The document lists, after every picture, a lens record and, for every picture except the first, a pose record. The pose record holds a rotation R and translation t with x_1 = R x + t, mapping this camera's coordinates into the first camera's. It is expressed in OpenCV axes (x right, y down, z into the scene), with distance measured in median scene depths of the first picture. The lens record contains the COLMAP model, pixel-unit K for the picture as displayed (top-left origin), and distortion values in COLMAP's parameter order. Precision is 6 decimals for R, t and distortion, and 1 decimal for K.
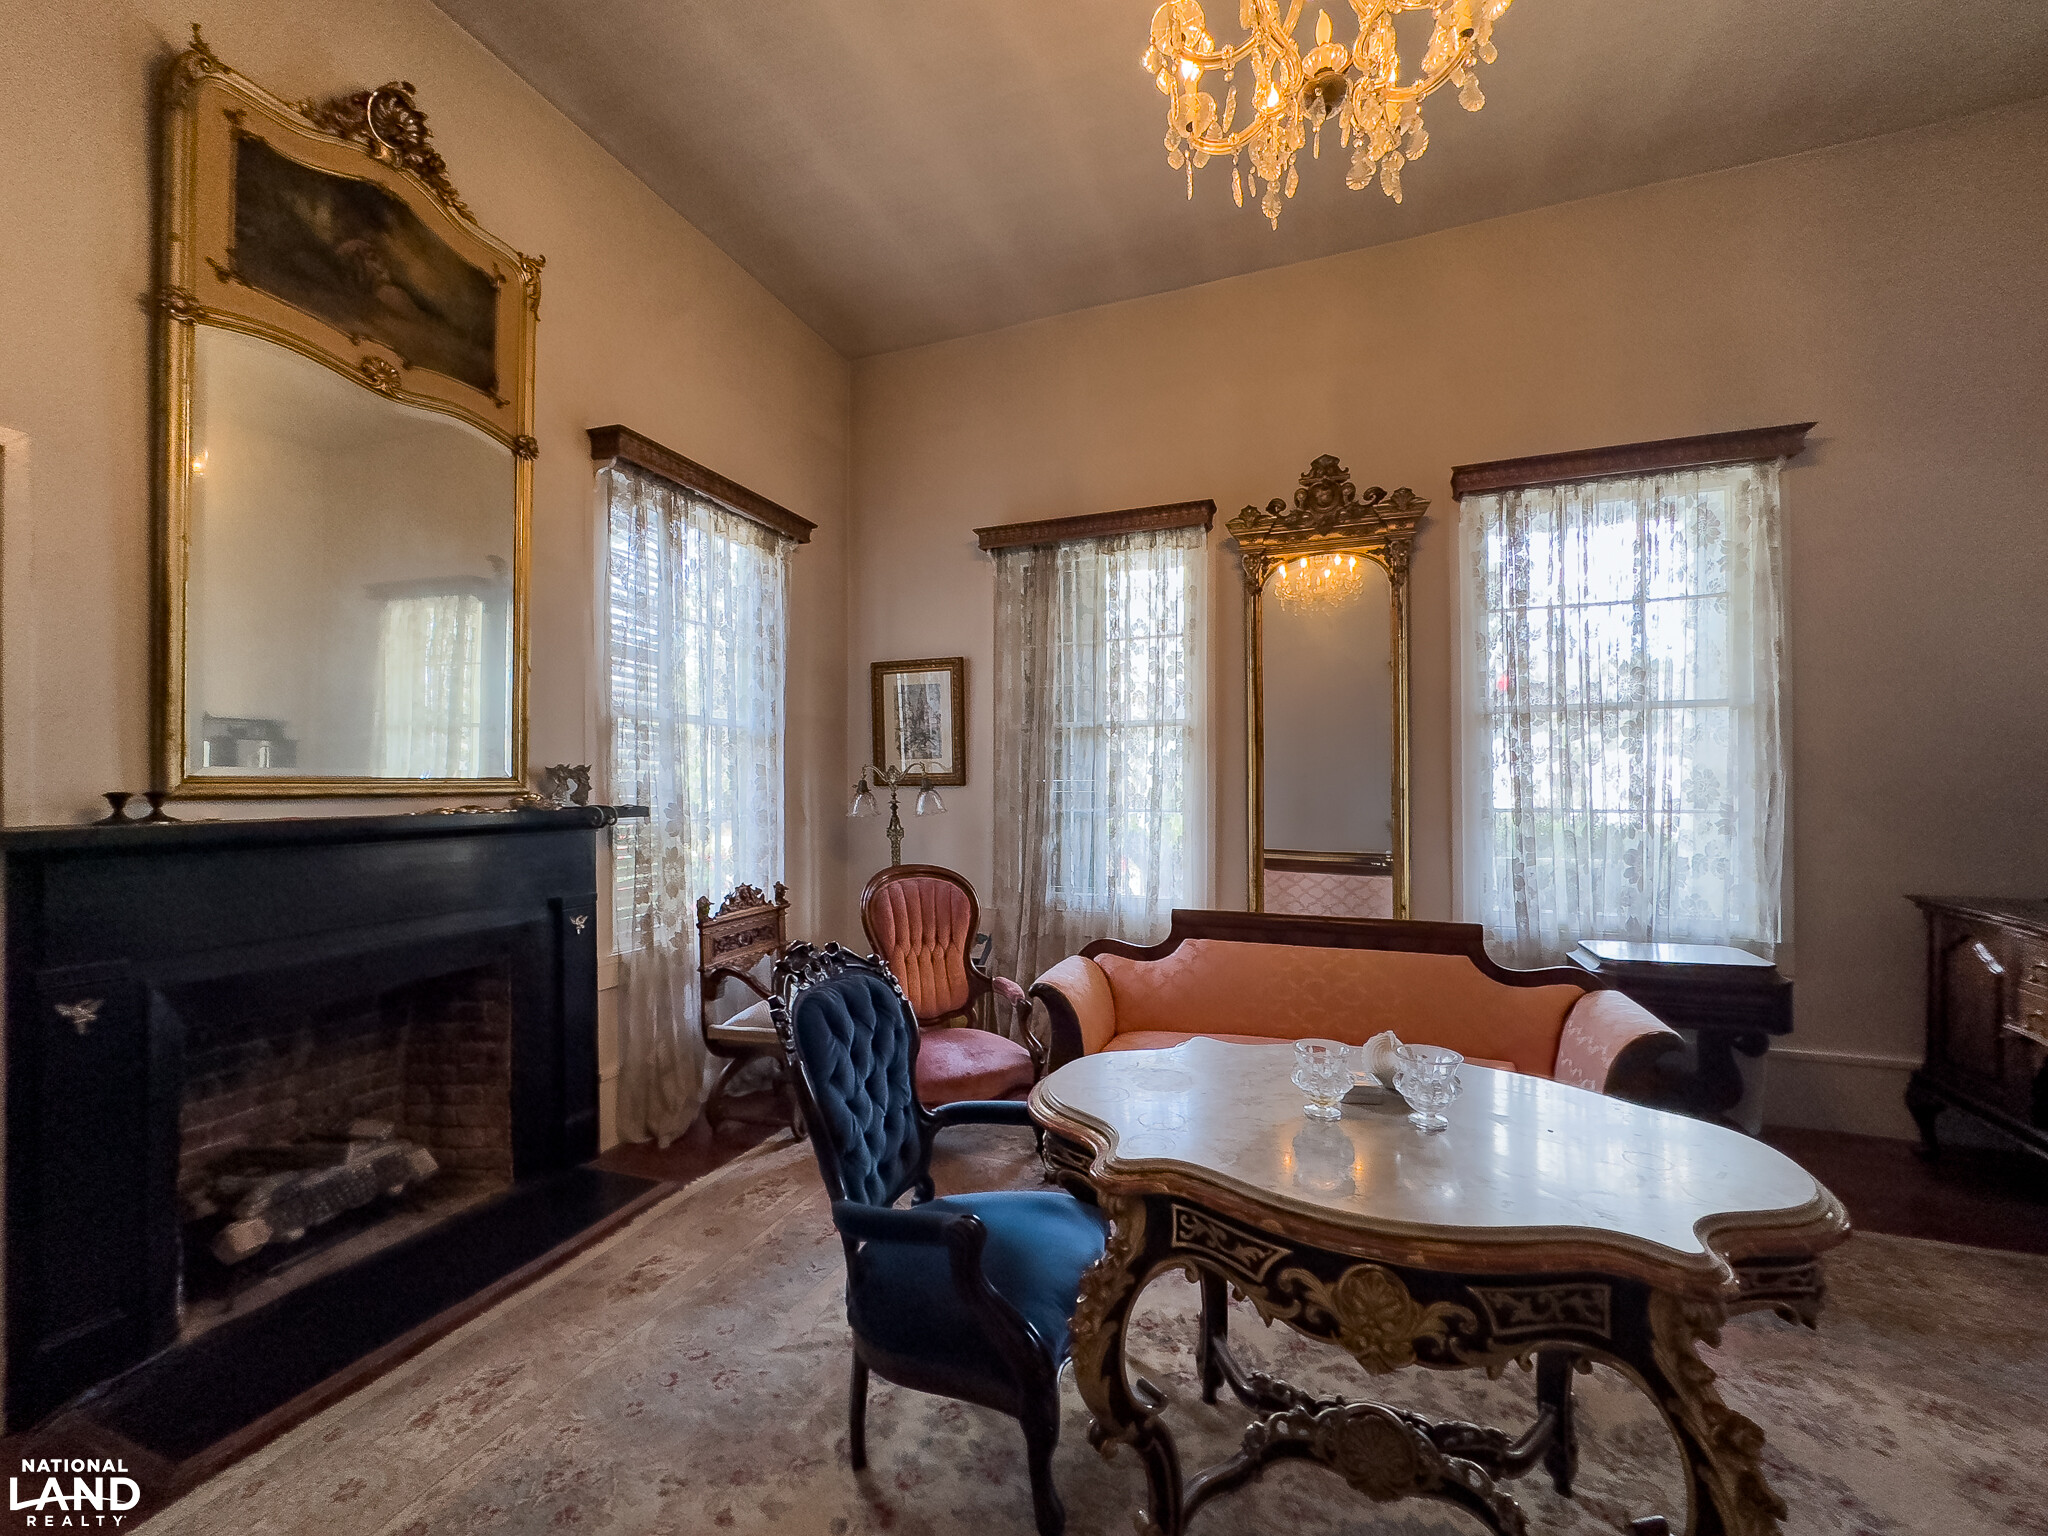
lens RADIAL K [[848.0, 0, 1052.0], [0, 848.0, 781.3], [0, 0, 1]] dist [-0.000739, 0.000610]
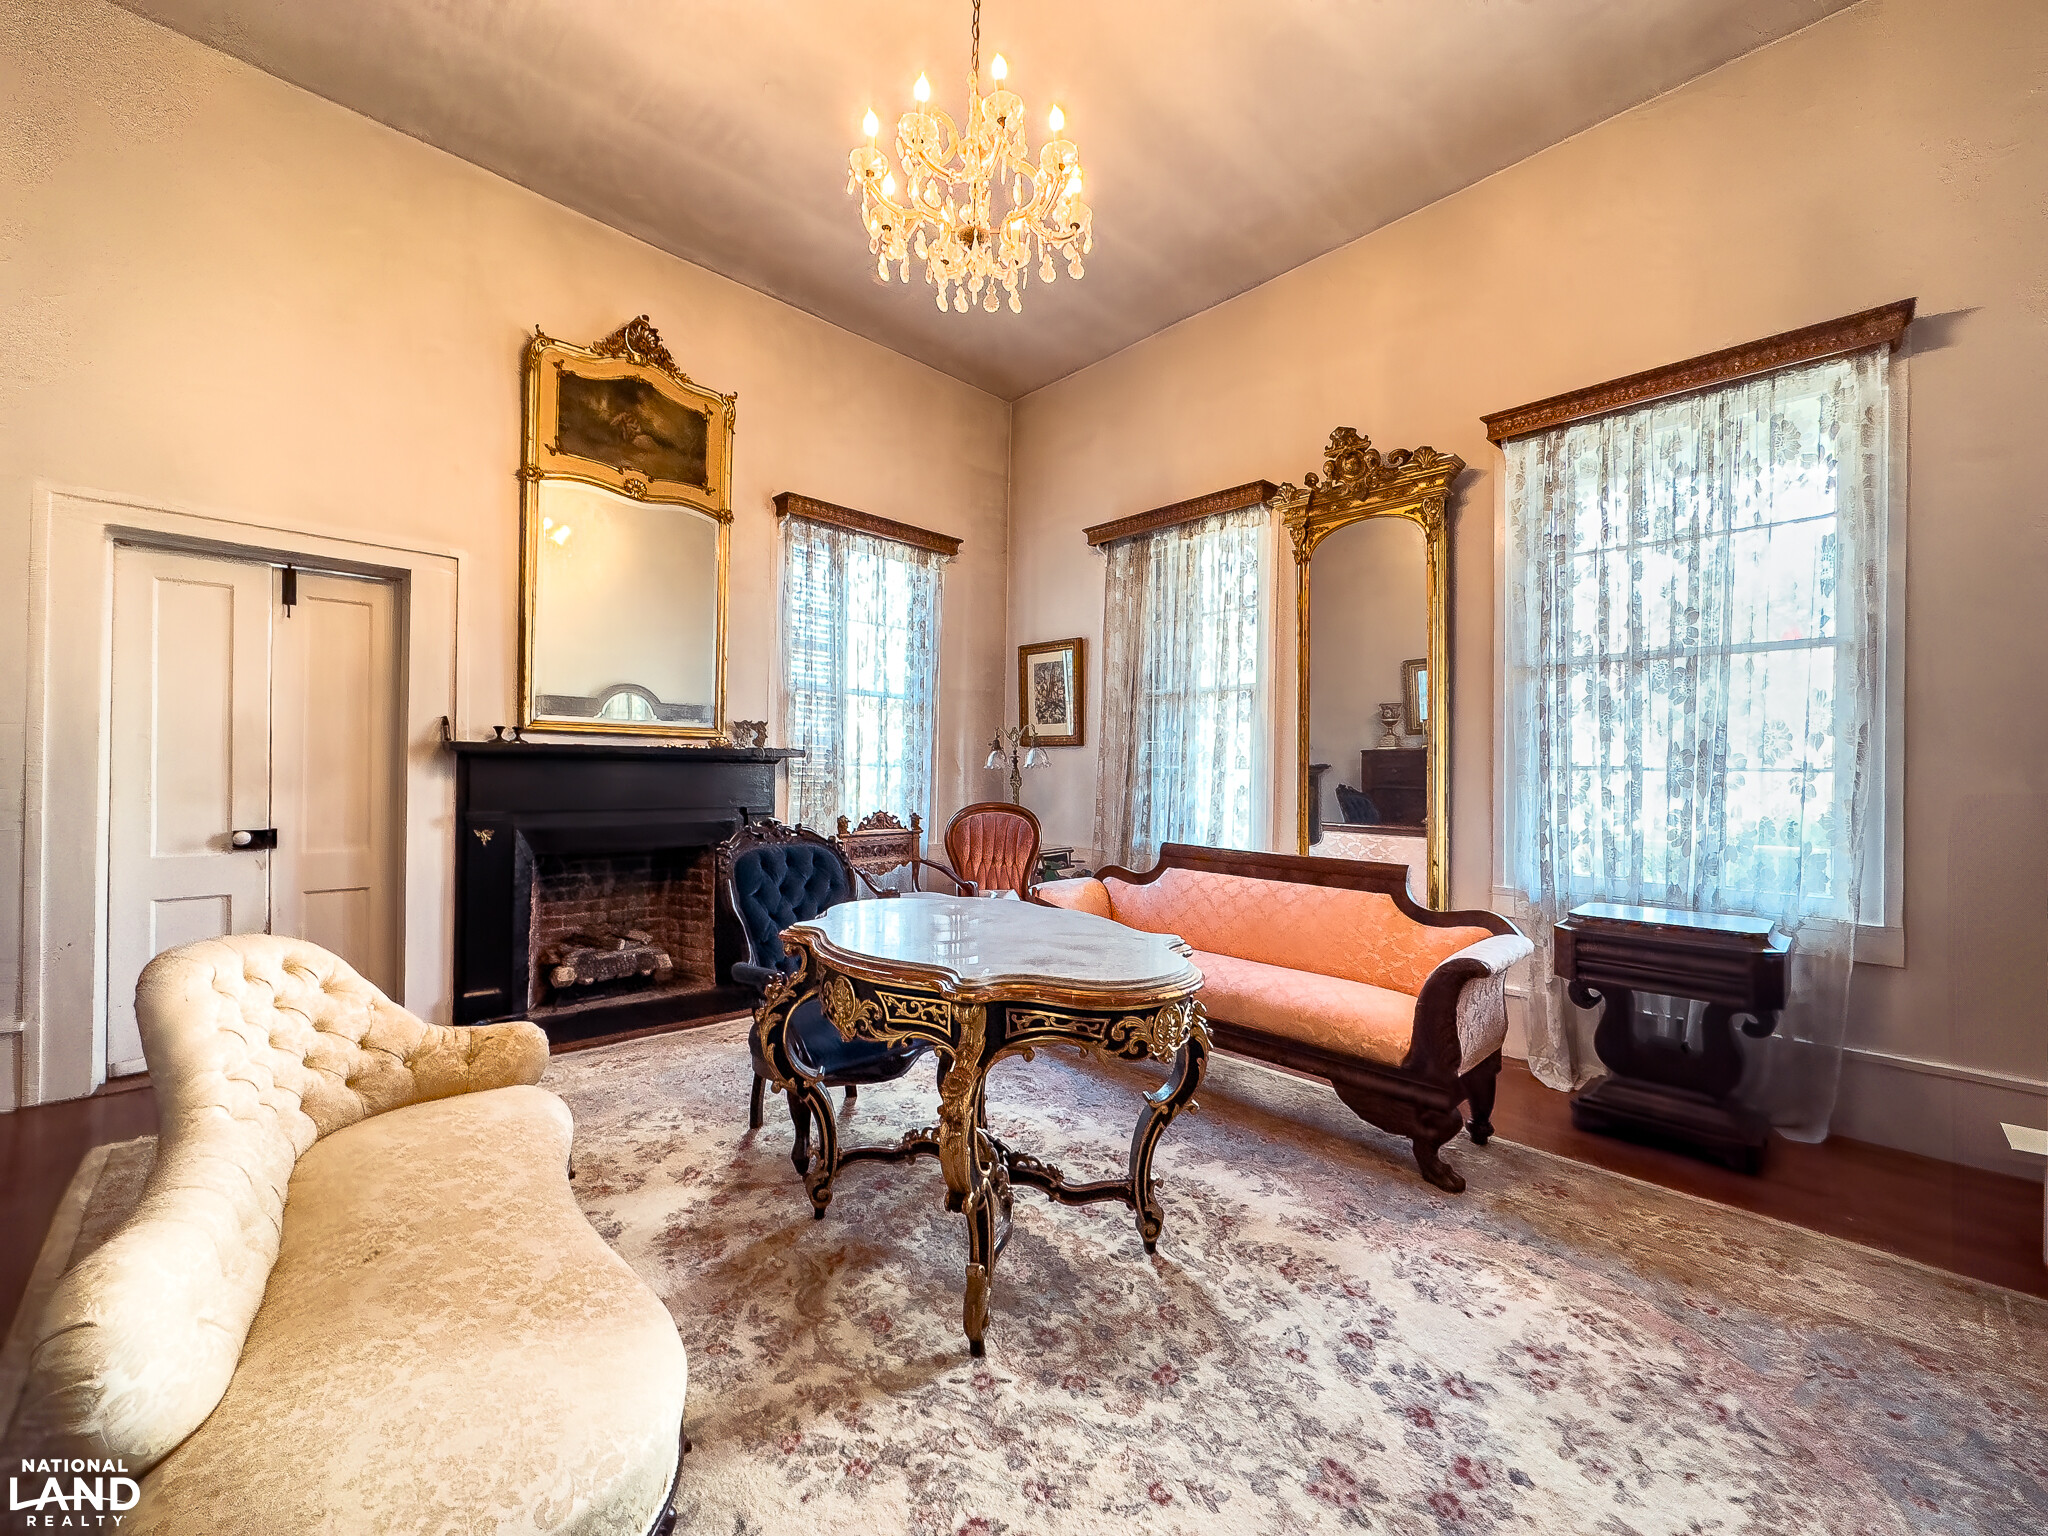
lens RADIAL K [[829.5, 0, 1024.0], [0, 829.5, 768.0], [0, 0, 1]] dist [0.002466, -0.000029]
pose [[0.897707, 0.016288, -0.440292, 0.469537], [-0.015909, 0.999863, 0.004551, 0.045586], [0.440306, 0.002919, 0.897843, -0.111109]]
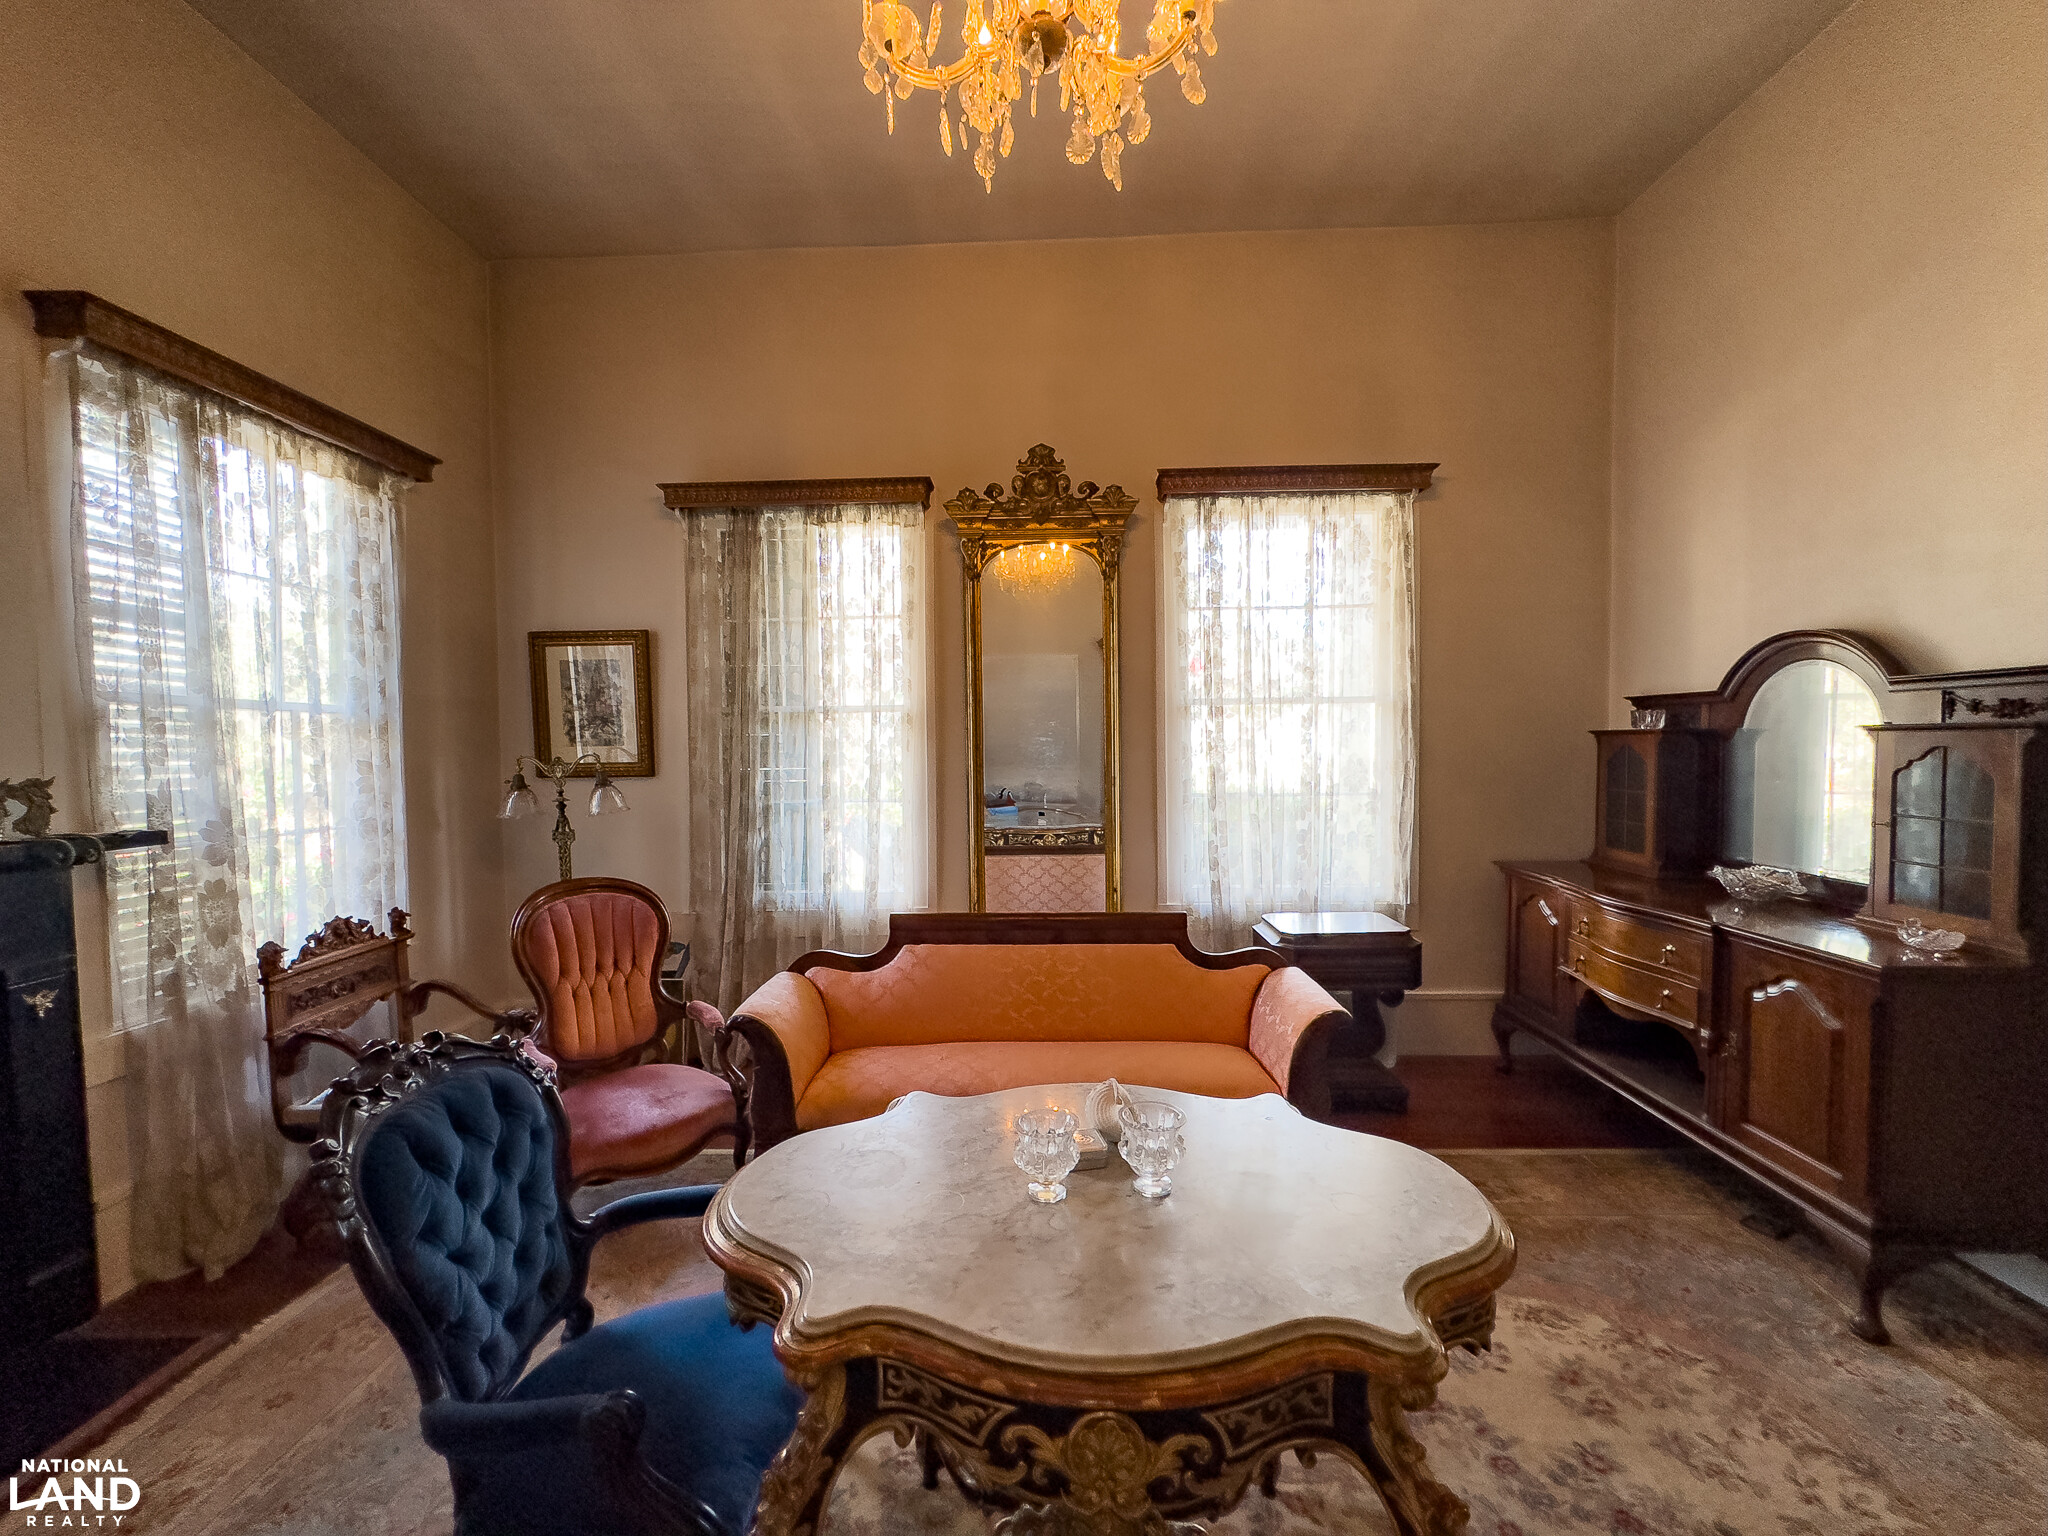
lens RADIAL K [[825.9, 0, 1055.5], [0, 825.9, 771.6], [0, 0, 1]] dist [-0.001926, 0.000748]
pose [[0.946263, -0.017002, 0.322949, 0.021038], [0.005326, 0.999301, 0.037002, -0.041107], [-0.323353, -0.033294, 0.945693, 0.075014]]
